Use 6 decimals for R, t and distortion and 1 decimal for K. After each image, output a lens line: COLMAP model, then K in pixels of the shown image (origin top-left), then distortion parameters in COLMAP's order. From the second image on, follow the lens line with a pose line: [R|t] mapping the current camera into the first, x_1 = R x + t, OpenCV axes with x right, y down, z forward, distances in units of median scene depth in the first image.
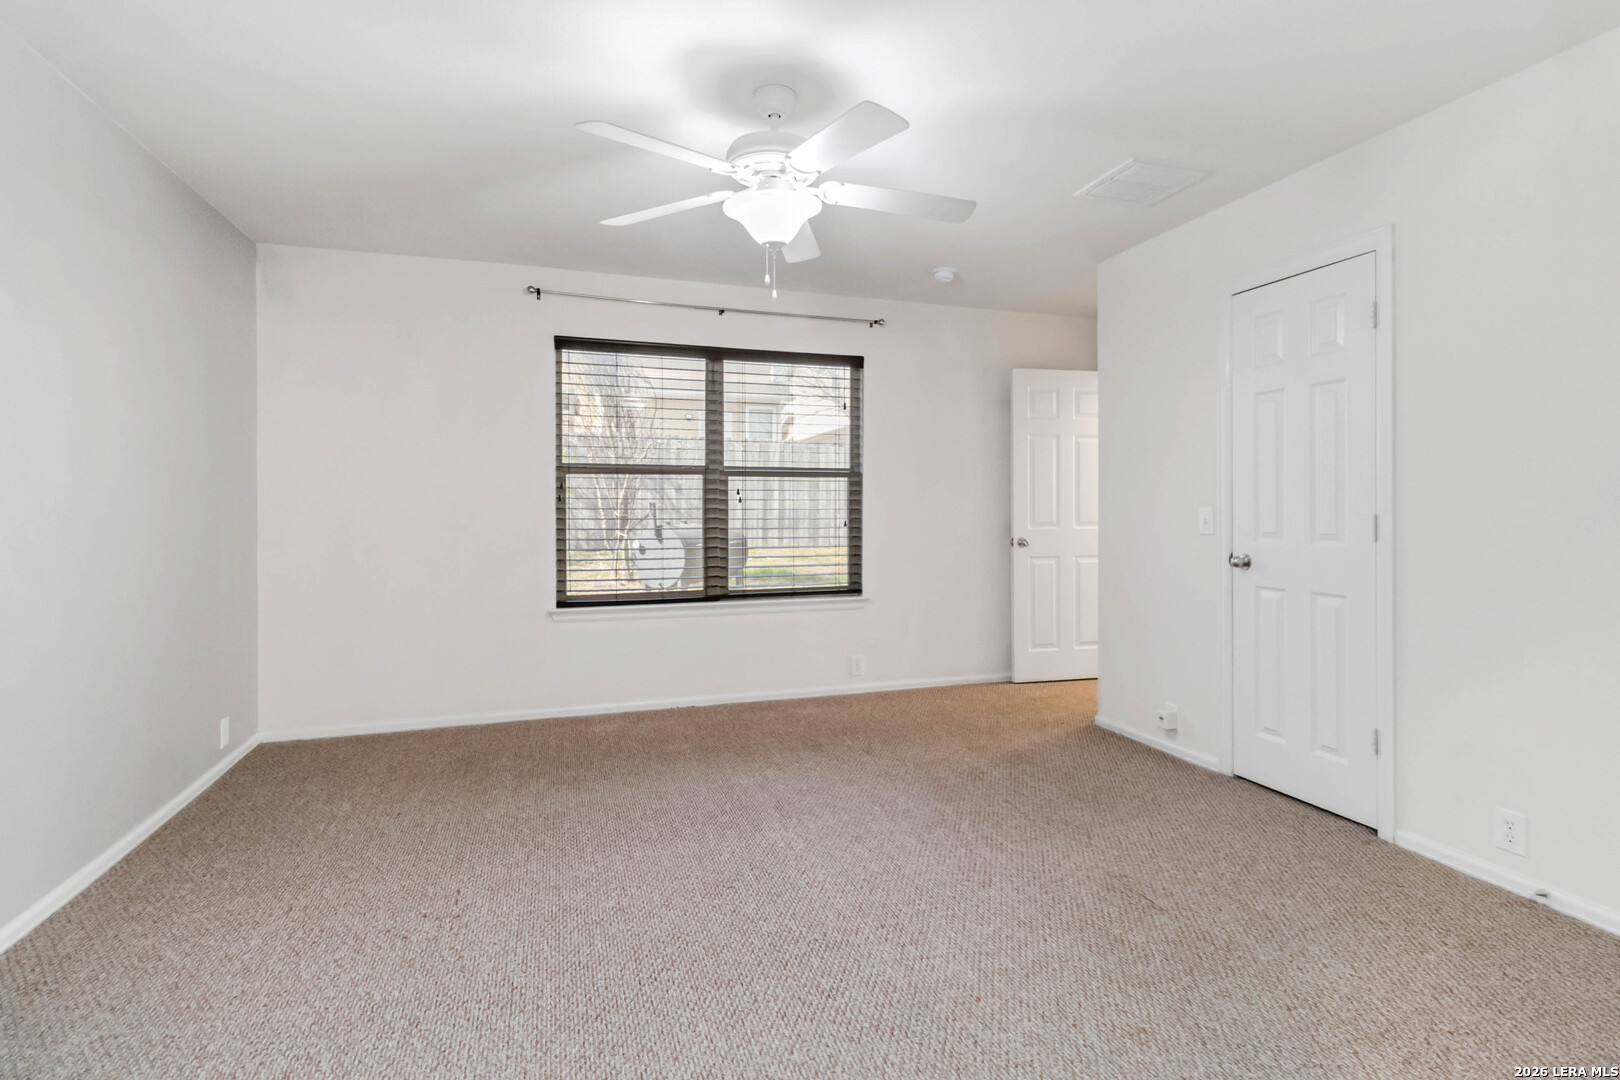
lens RADIAL K [[776.1, 0, 820.6], [0, 776.1, 535.6], [0, 0, 1]] dist [-0.001548, 0.003561]
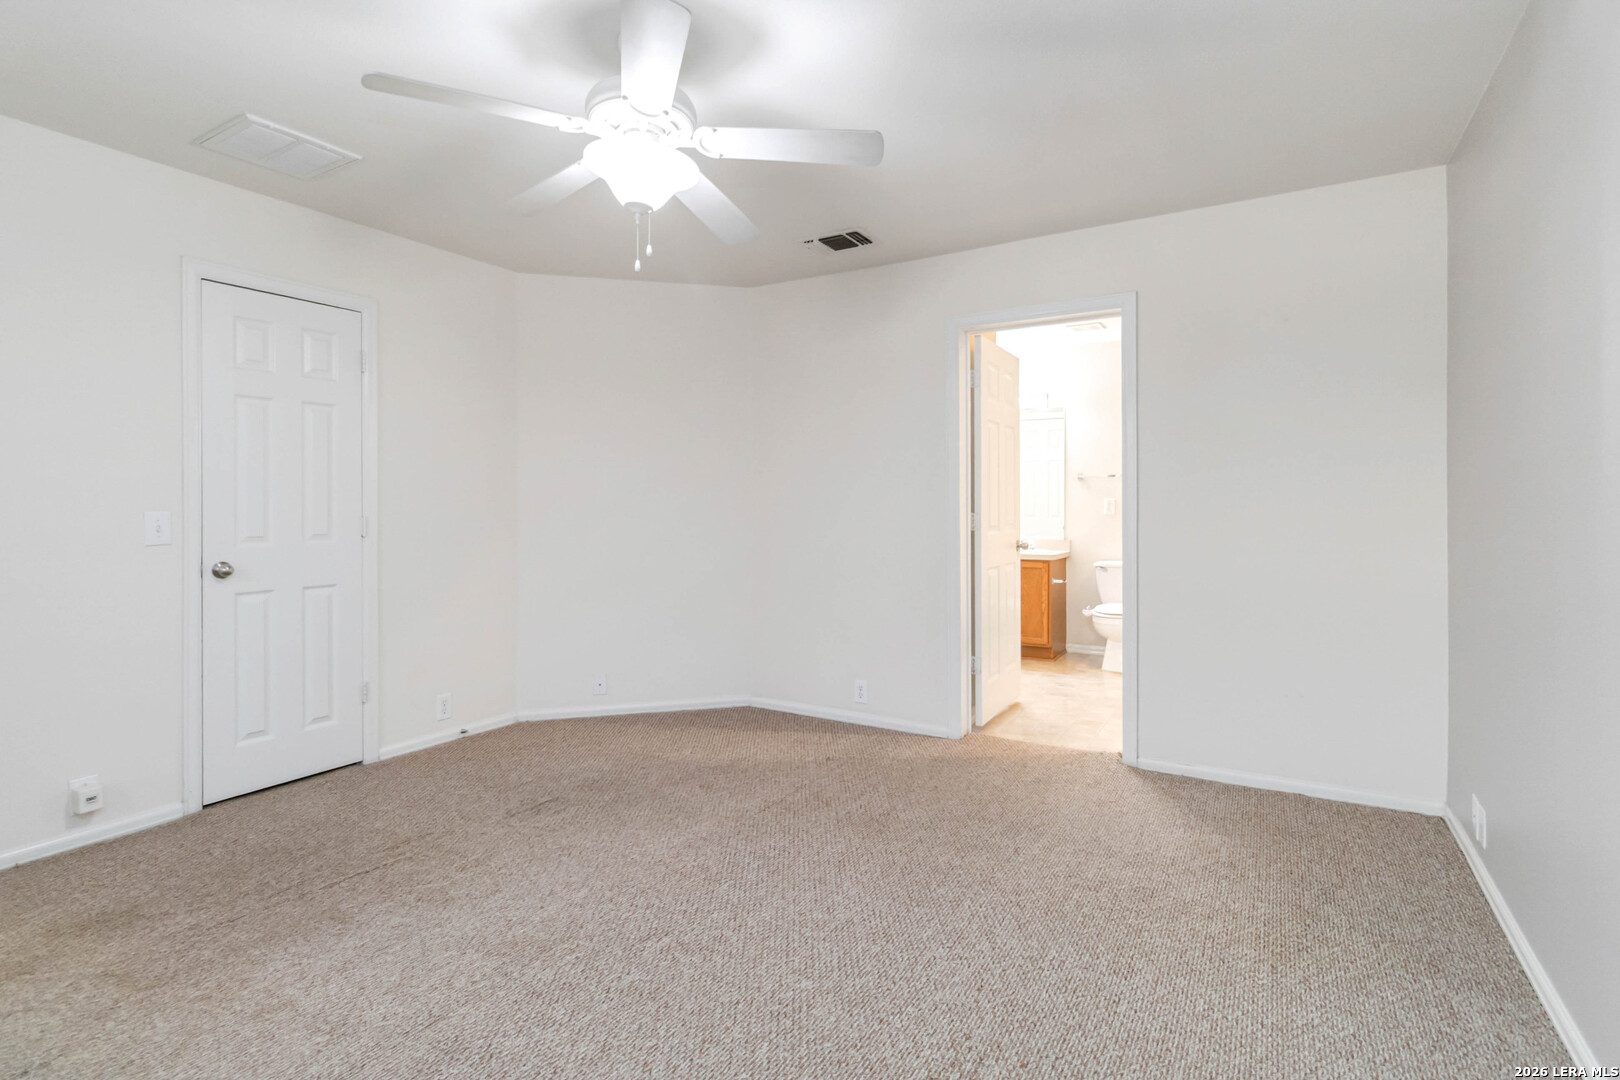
lens RADIAL K [[776.1, 0, 817.5], [0, 776.1, 527.4], [0, 0, 1]] dist [-0.001548, 0.003561]
pose [[-0.651324, -0.018731, 0.758568, -0.703520], [0.029669, 0.998302, 0.050126, -0.047901], [-0.758219, 0.055154, -0.649663, 1.166523]]
